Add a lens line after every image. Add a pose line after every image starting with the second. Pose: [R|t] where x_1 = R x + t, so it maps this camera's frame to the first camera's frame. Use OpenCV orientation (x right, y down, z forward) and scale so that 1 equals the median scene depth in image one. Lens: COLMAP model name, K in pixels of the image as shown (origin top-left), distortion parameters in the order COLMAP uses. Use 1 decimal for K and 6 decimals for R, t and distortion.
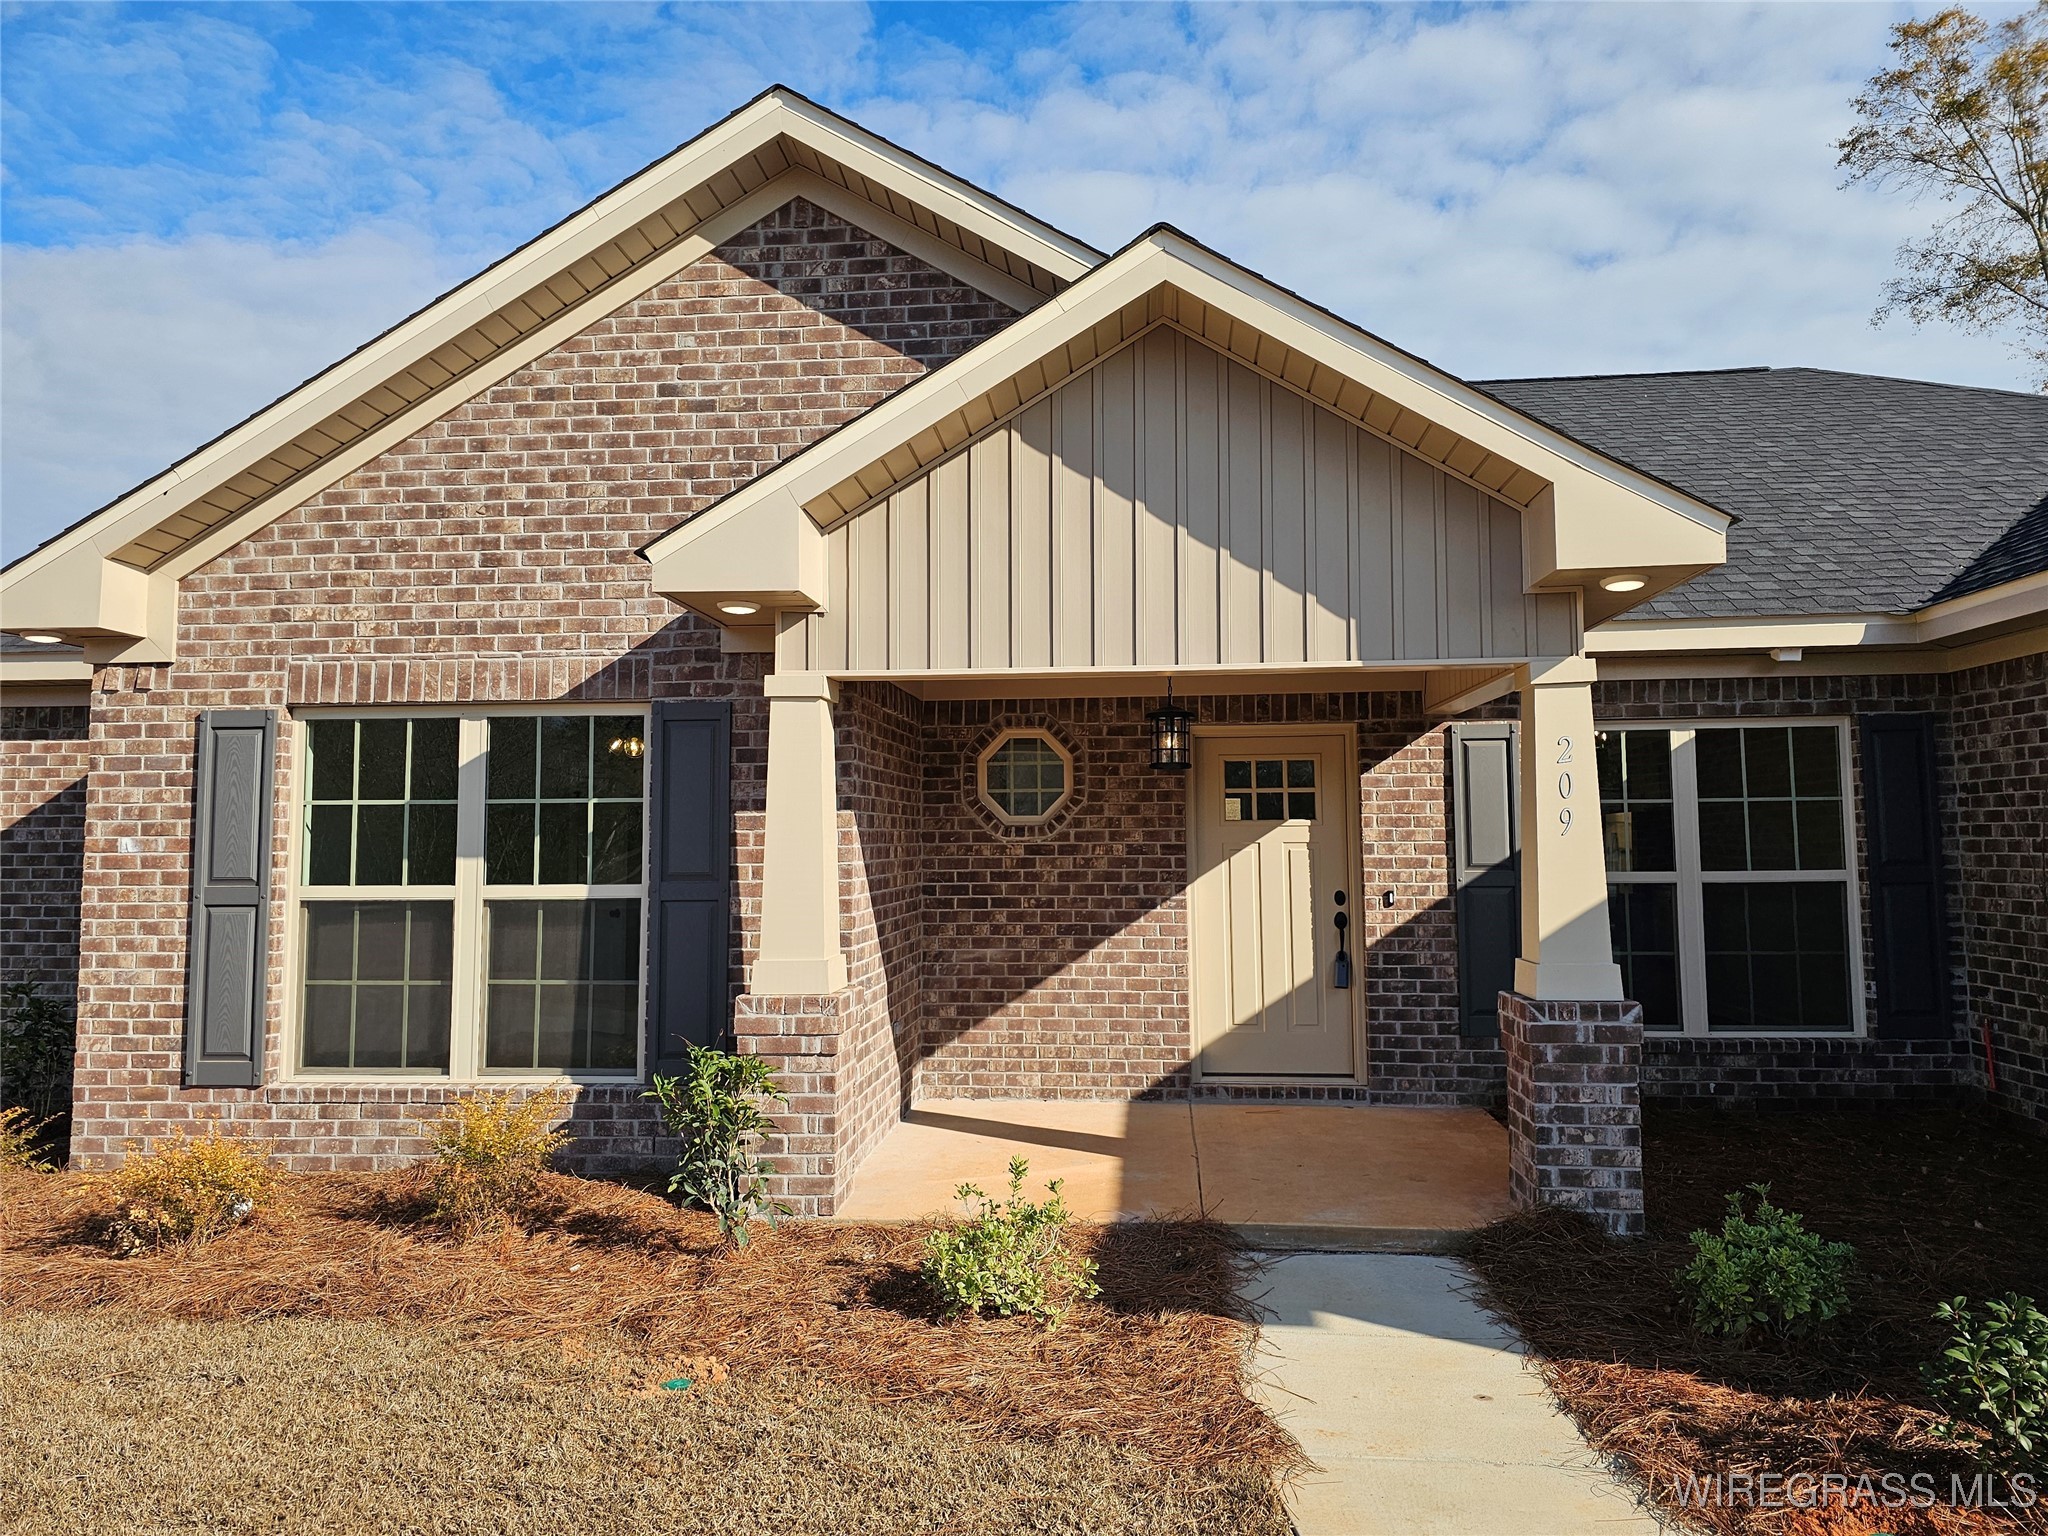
lens RADIAL K [[1365.9, 0, 1029.3], [0, 1365.9, 765.0], [0, 0, 1]] dist [0.083904, -0.092345]
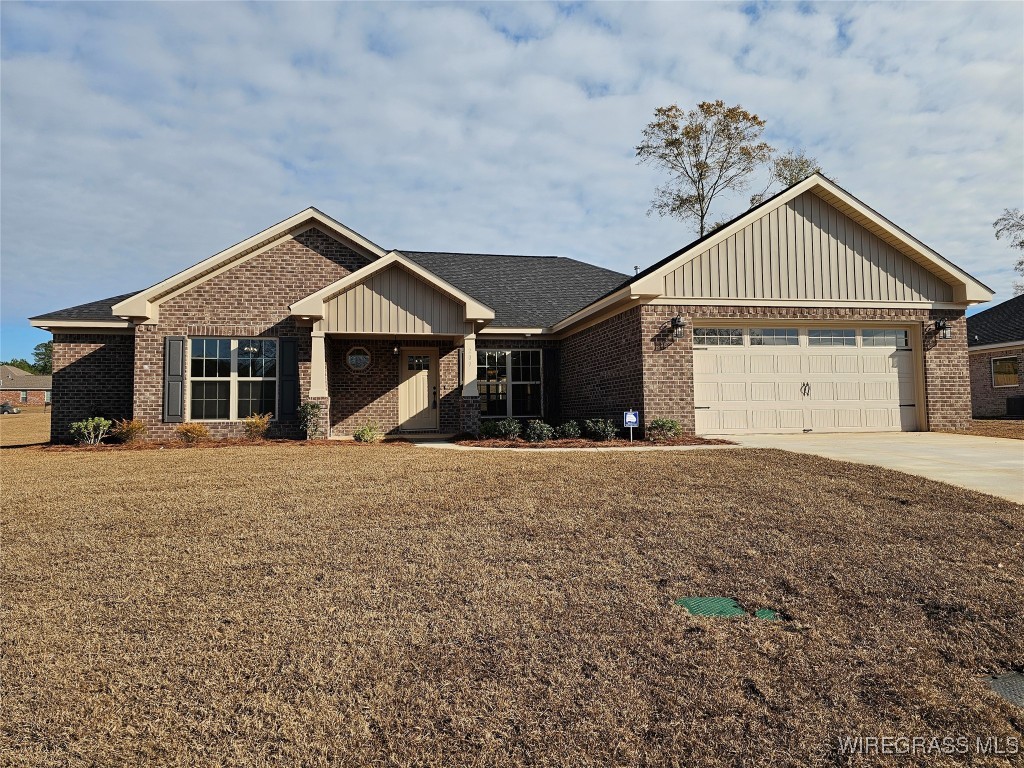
lens RADIAL K [[683.9, 0, 519.7], [0, 683.9, 386.8], [0, 0, 1]] dist [0.080138, -0.109368]
pose [[0.955928, 0.008181, 0.293488, -0.179125], [-0.010435, 0.999927, 0.006116, 0.093655], [-0.293417, -0.008909, 0.955943, -1.368690]]
